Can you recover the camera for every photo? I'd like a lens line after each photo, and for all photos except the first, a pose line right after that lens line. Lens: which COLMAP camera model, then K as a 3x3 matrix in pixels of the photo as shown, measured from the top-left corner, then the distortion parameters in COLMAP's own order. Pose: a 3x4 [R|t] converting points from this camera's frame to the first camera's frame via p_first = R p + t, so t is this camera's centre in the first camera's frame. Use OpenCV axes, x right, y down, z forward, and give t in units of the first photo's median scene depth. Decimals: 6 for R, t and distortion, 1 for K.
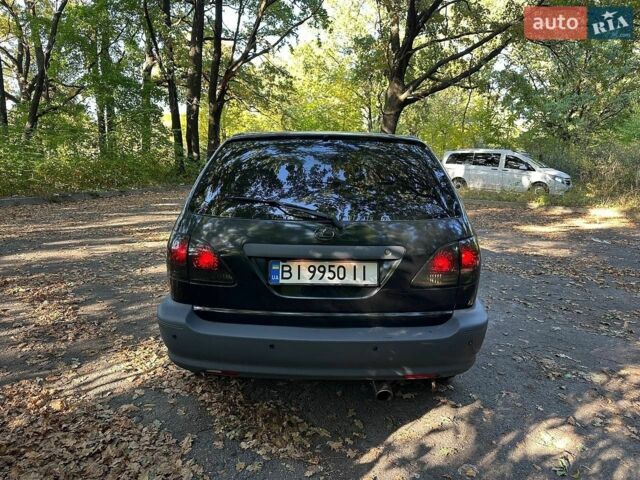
lens RADIAL K [[462.6, 0, 319.1], [0, 462.6, 238.7], [0, 0, 1]] dist [-0.000421, -0.007892]
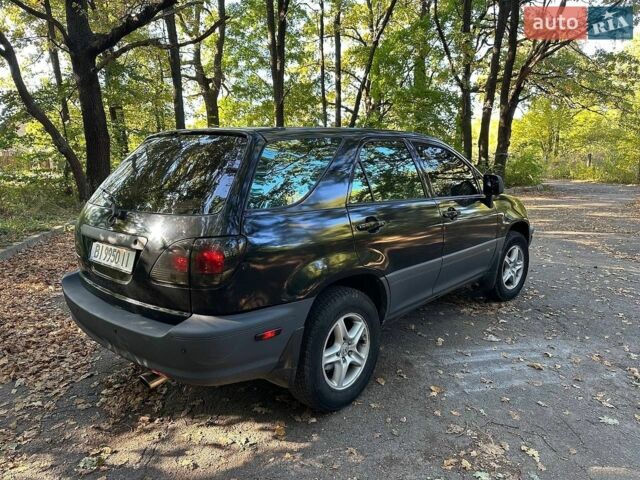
lens RADIAL K [[461.2, 0, 322.4], [0, 461.2, 241.1], [0, 0, 1]] dist [-0.004811, -0.004828]
pose [[0.732875, 0.090806, -0.674277, 0.154381], [-0.098454, 0.994776, 0.026959, -0.005306], [0.673203, 0.046628, 0.737987, 0.070096]]
